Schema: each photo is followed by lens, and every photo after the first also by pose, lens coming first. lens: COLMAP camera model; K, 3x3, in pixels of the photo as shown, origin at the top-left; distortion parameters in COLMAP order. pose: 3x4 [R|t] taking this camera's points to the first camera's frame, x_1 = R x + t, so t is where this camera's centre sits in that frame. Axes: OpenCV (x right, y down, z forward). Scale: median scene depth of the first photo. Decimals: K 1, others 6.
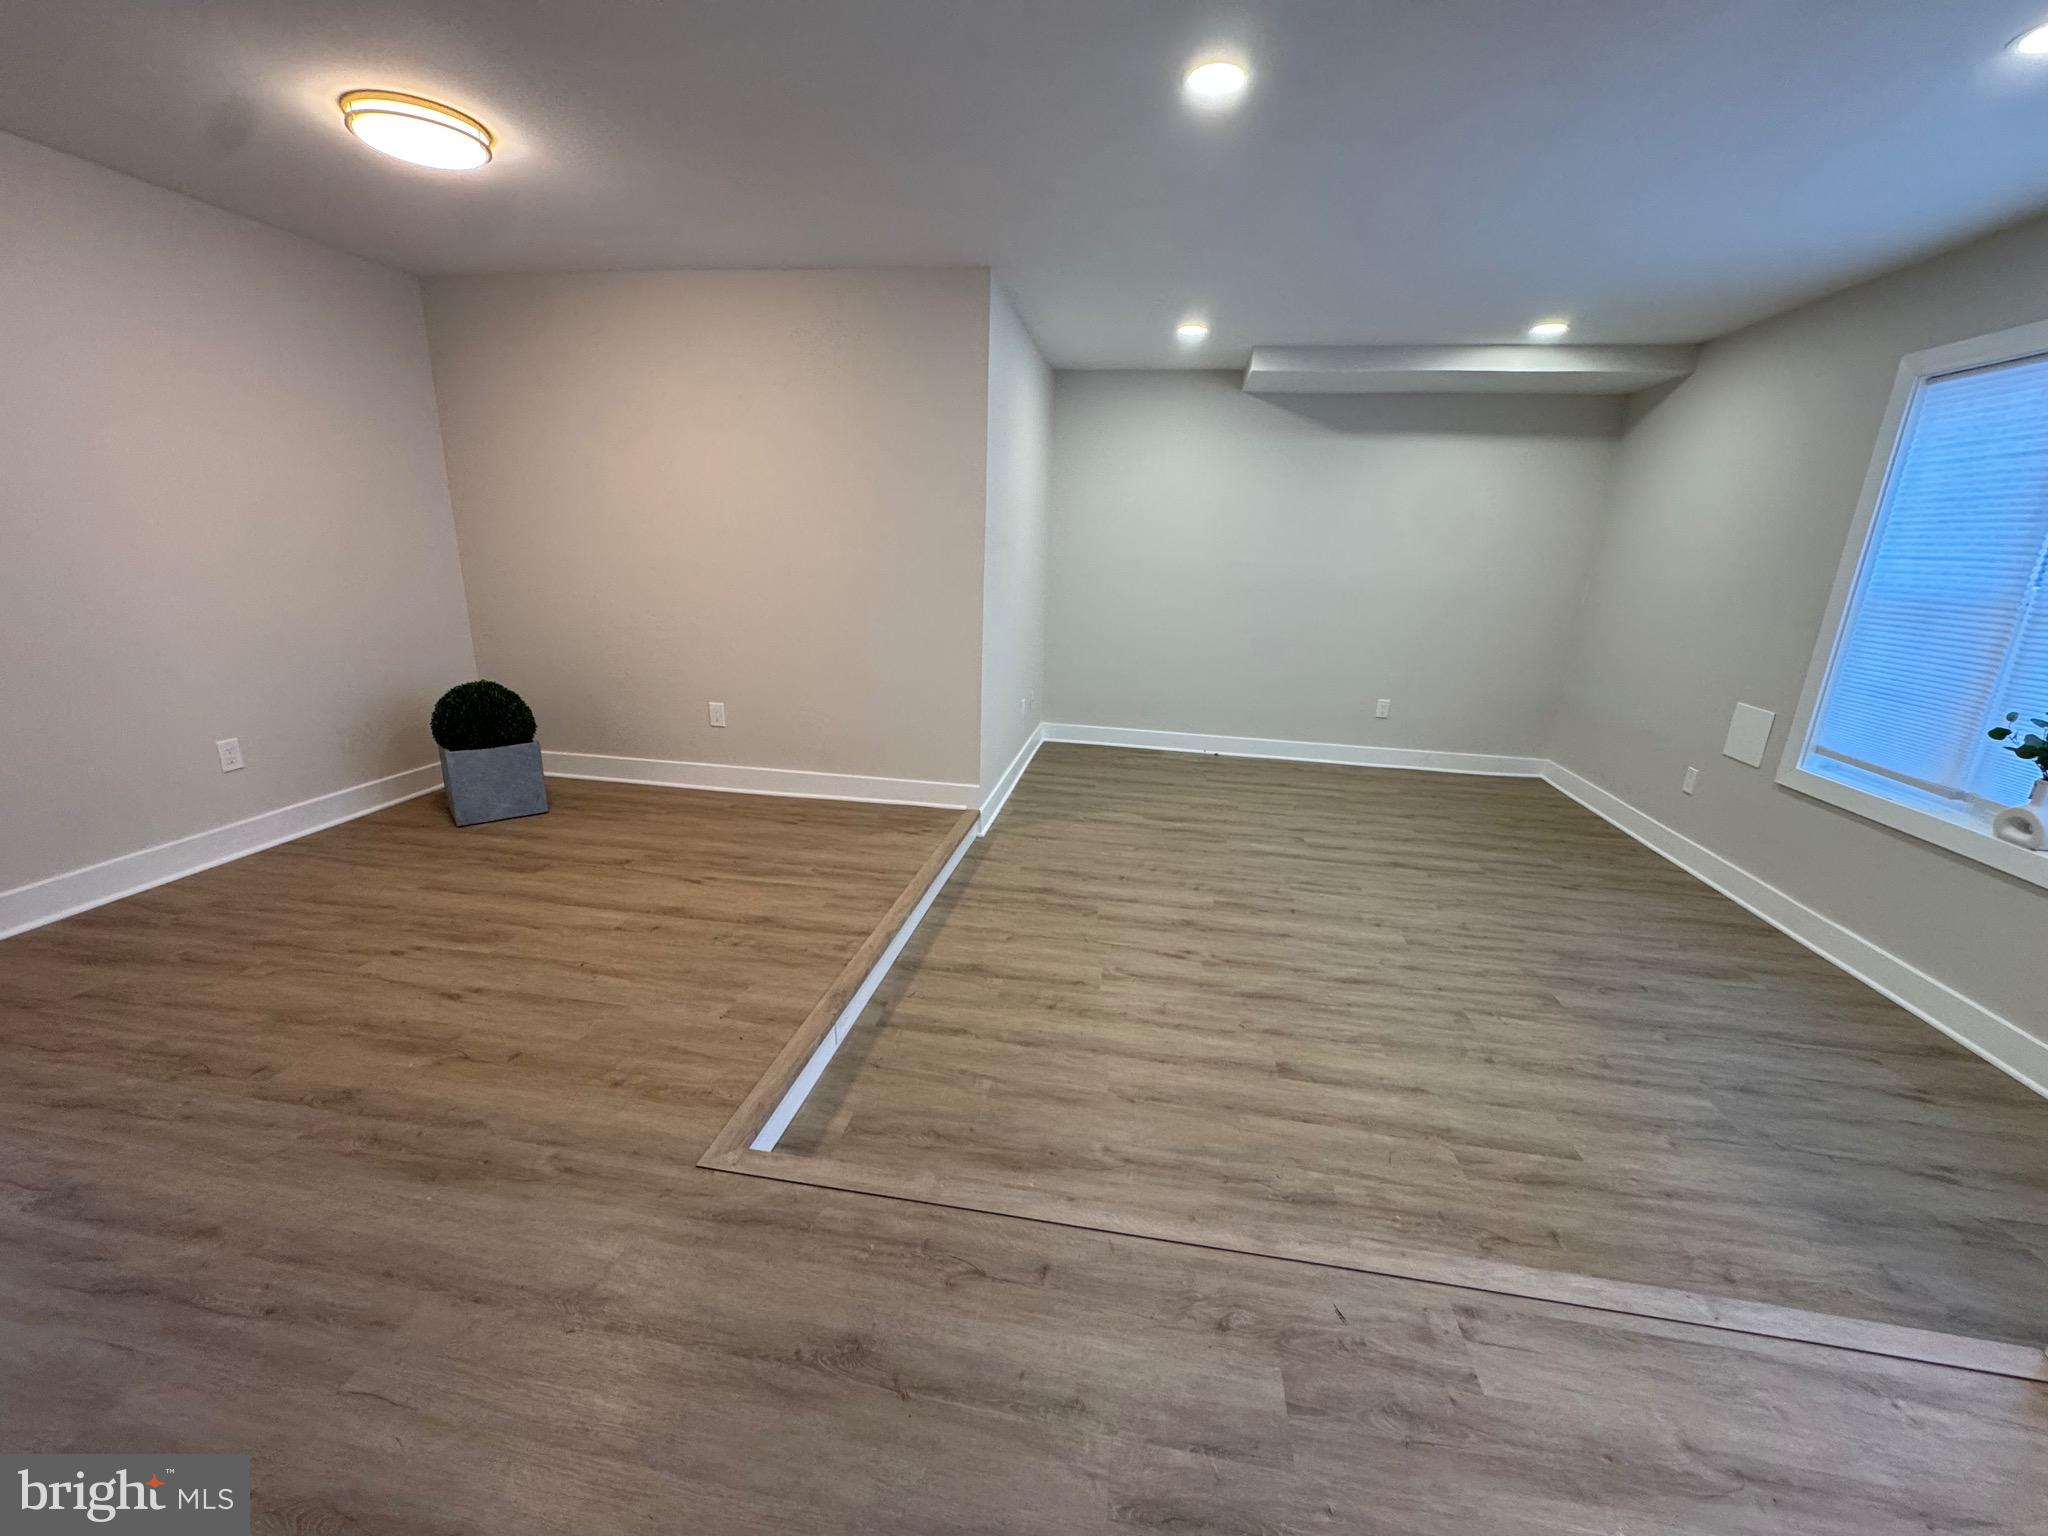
lens RADIAL K [[815.6, 0, 1024.0], [0, 815.6, 768.0], [0, 0, 1]] dist [-0.002599, 0.000285]
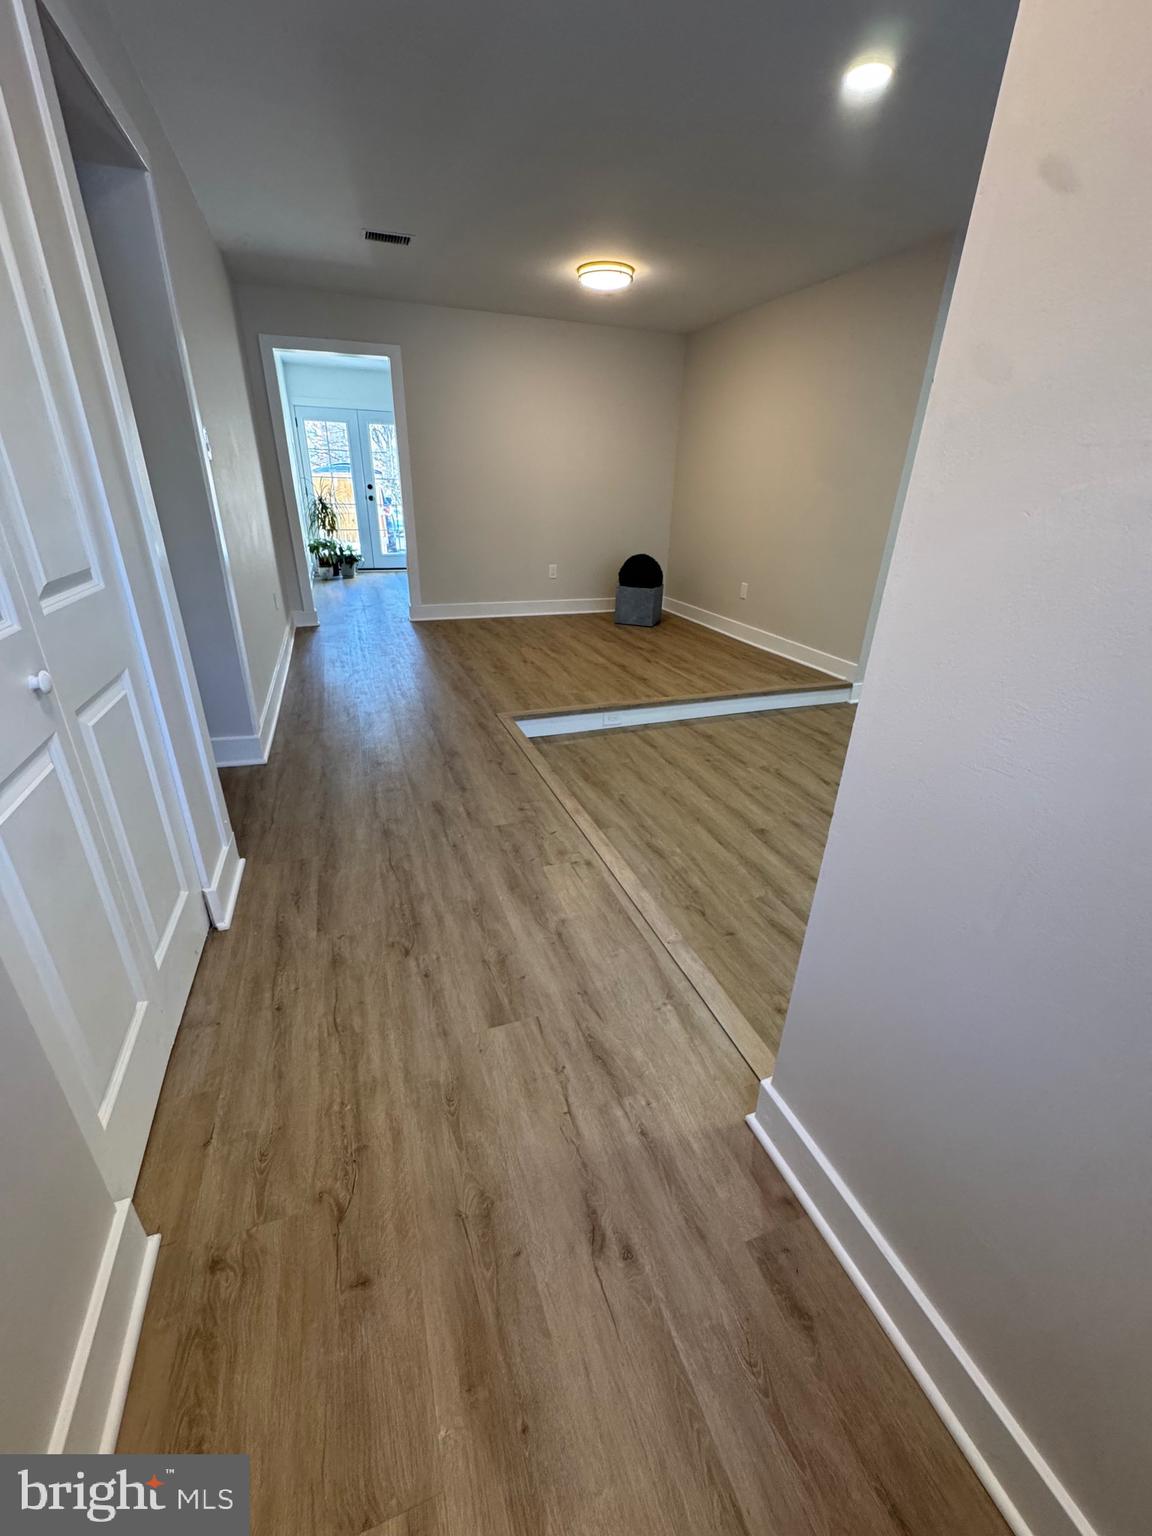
lens RADIAL K [[614.7, 0, 576.0], [0, 614.7, 768.0], [0, 0, 1]] dist [-0.001392, 0.000052]
pose [[0.495522, 0.348841, -0.795467, 0.766597], [-0.246672, 0.934619, 0.256204, 0.046806], [0.832833, 0.069265, 0.549173, 0.081410]]
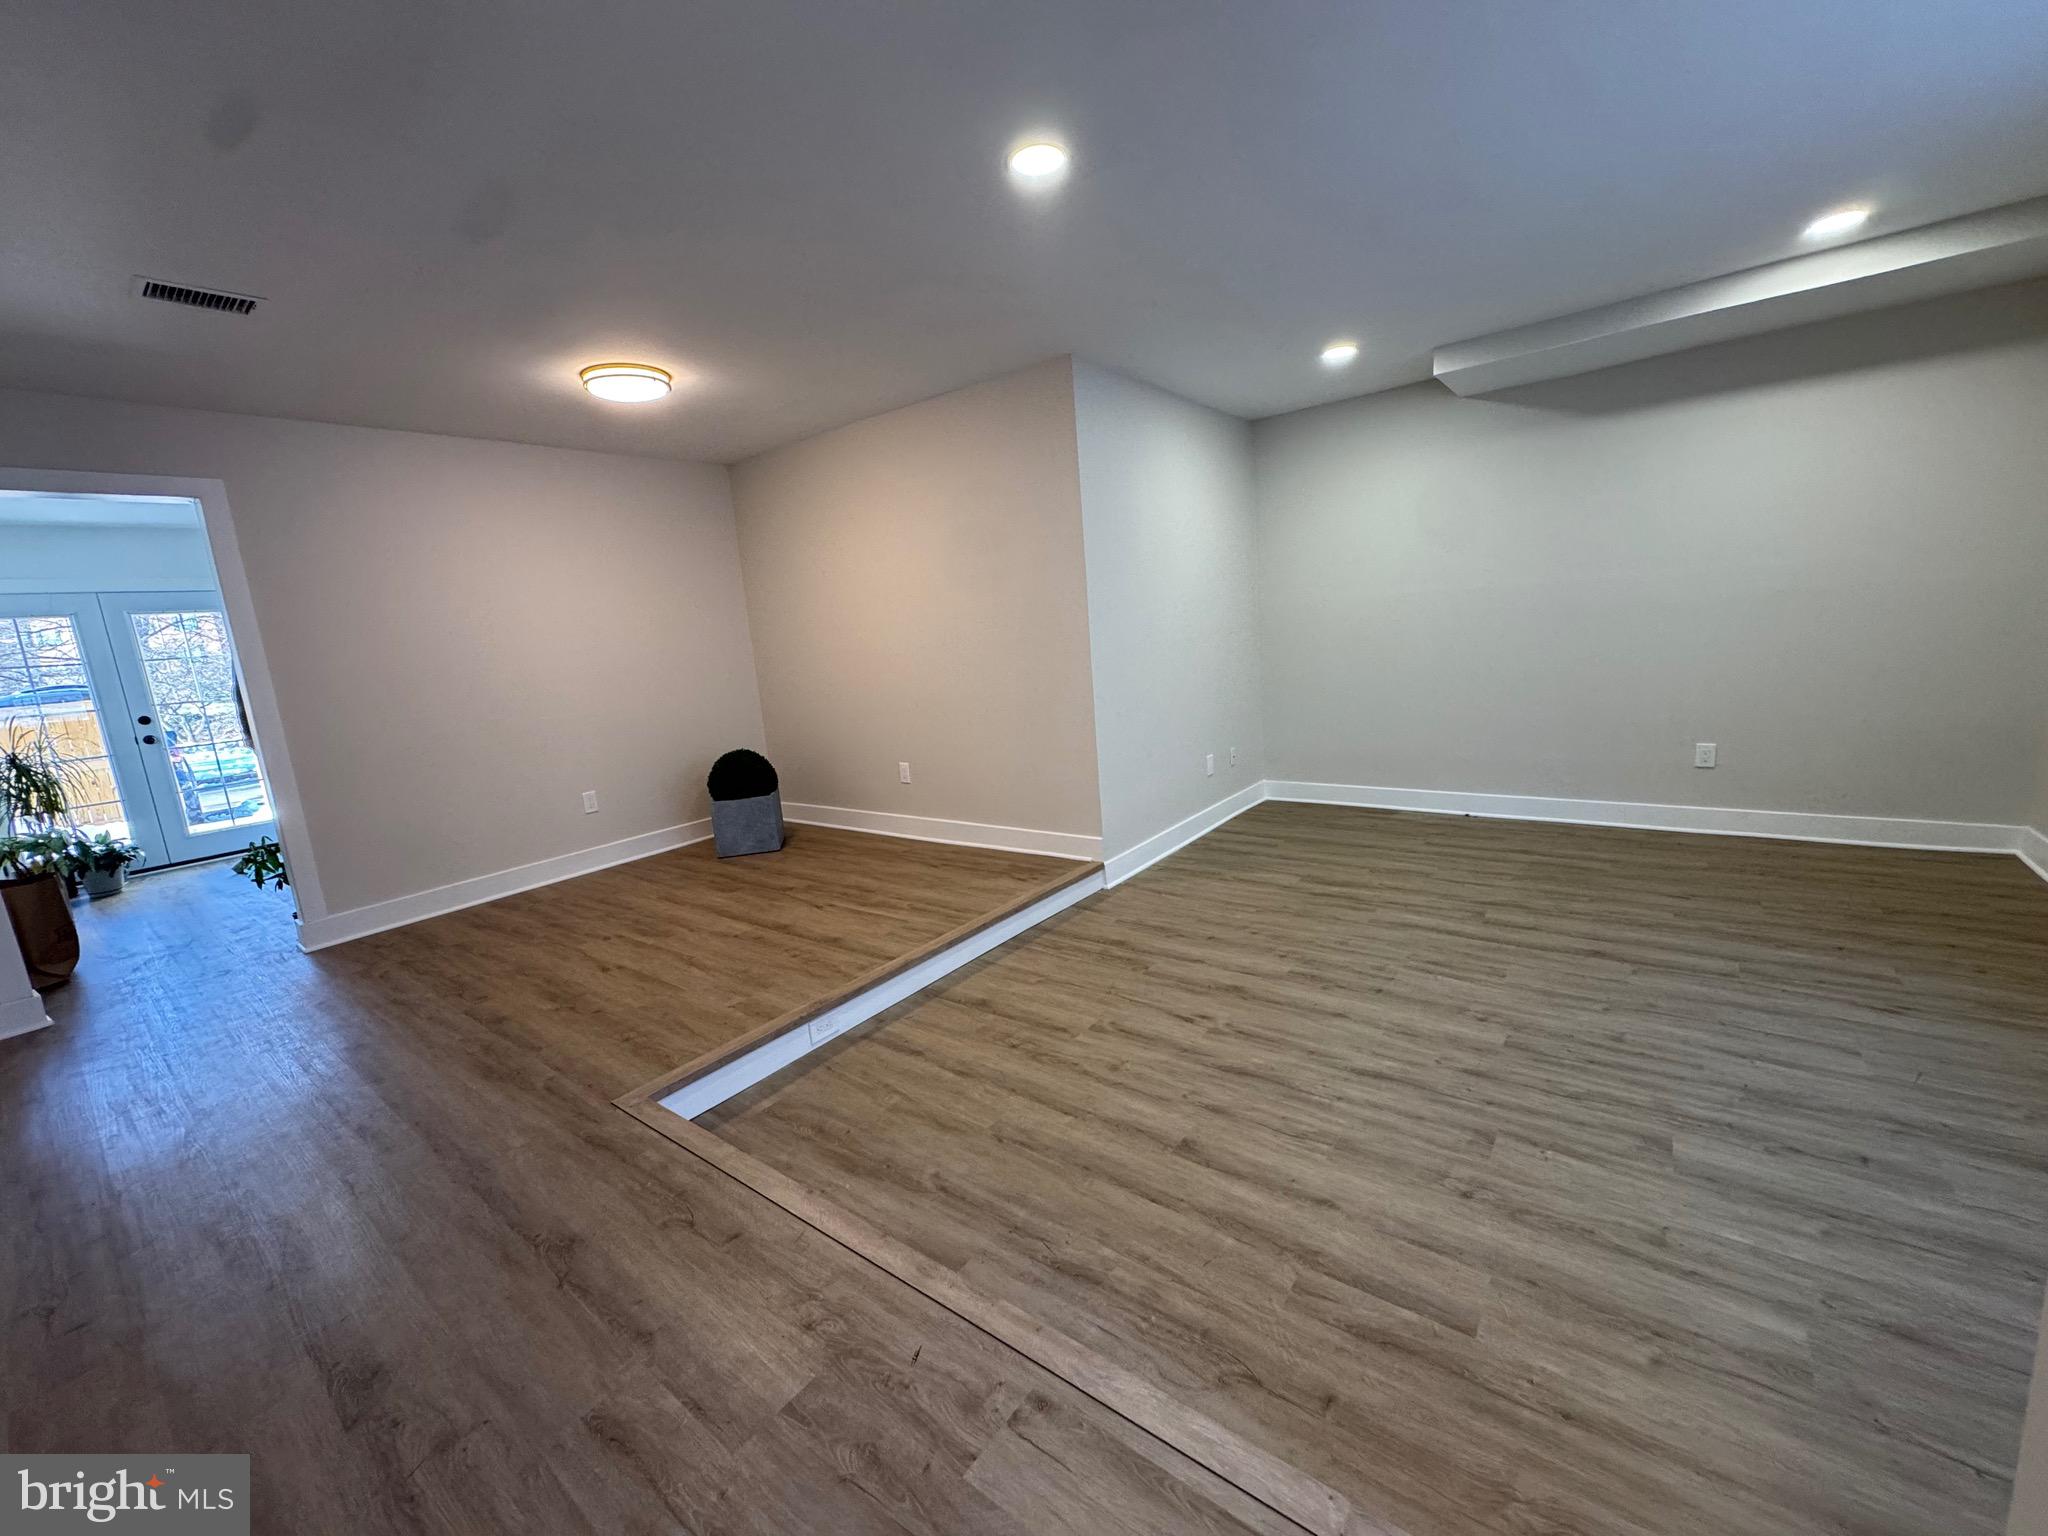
lens RADIAL K [[815.6, 0, 1024.0], [0, 815.6, 768.0], [0, 0, 1]] dist [-0.002599, 0.000285]
pose [[0.873873, -0.019215, -0.485774, 0.466761], [-0.022860, 0.996489, -0.080541, 0.024514], [0.485617, 0.081488, 0.870366, 0.078484]]
